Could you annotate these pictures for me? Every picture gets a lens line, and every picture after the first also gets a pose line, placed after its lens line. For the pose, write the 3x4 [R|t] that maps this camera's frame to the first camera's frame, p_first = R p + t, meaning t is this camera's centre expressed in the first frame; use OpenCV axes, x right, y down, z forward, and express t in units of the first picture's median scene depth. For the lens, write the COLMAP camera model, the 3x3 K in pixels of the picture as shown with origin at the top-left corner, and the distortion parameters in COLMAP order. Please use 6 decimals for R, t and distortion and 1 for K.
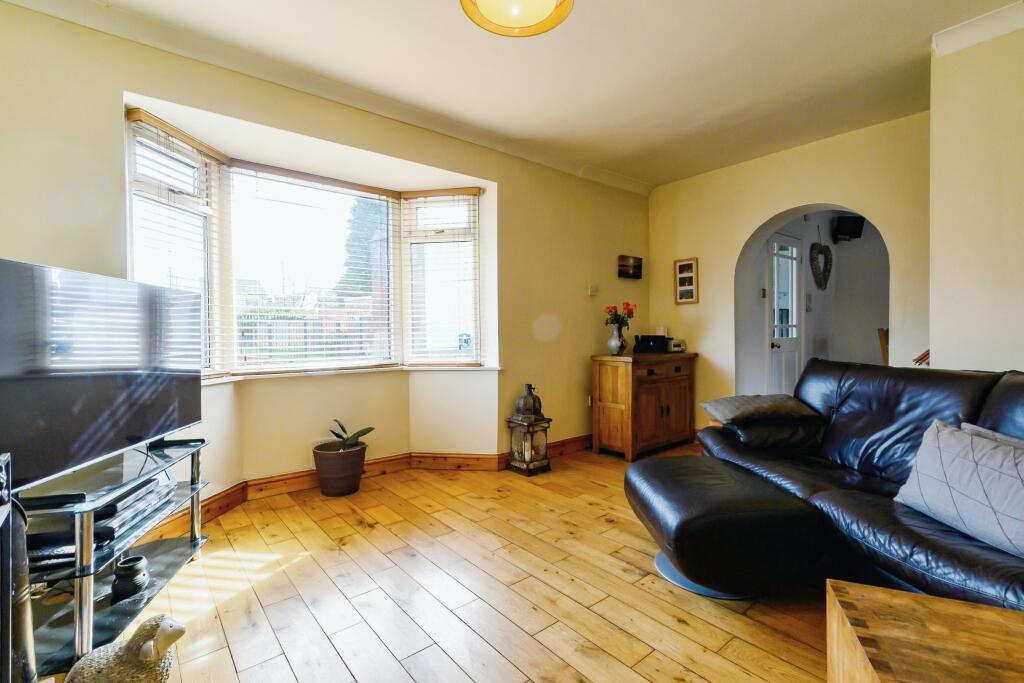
lens RADIAL K [[467.8, 0, 516.0], [0, 467.8, 332.3], [0, 0, 1]] dist [0.000467, 0.000091]
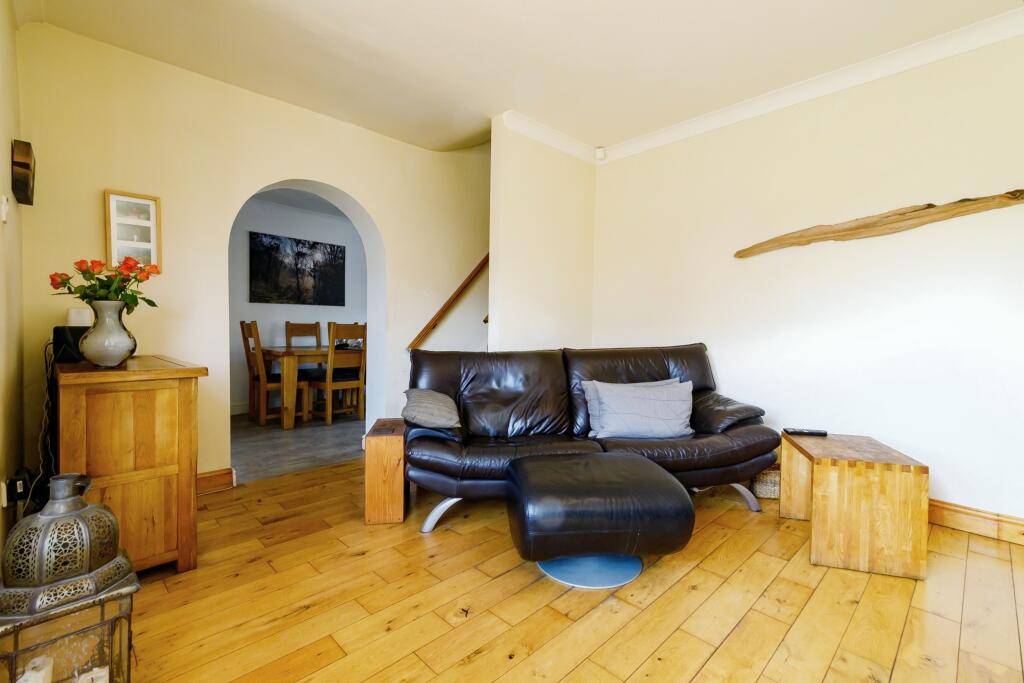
lens RADIAL K [[467.8, 0, 516.0], [0, 467.8, 332.3], [0, 0, 1]] dist [0.000467, 0.000091]
pose [[-0.102385, -0.010977, 0.994684, -0.345559], [-0.007241, 0.999921, 0.010289, 0.006170], [-0.994719, -0.006149, -0.102456, 0.772889]]
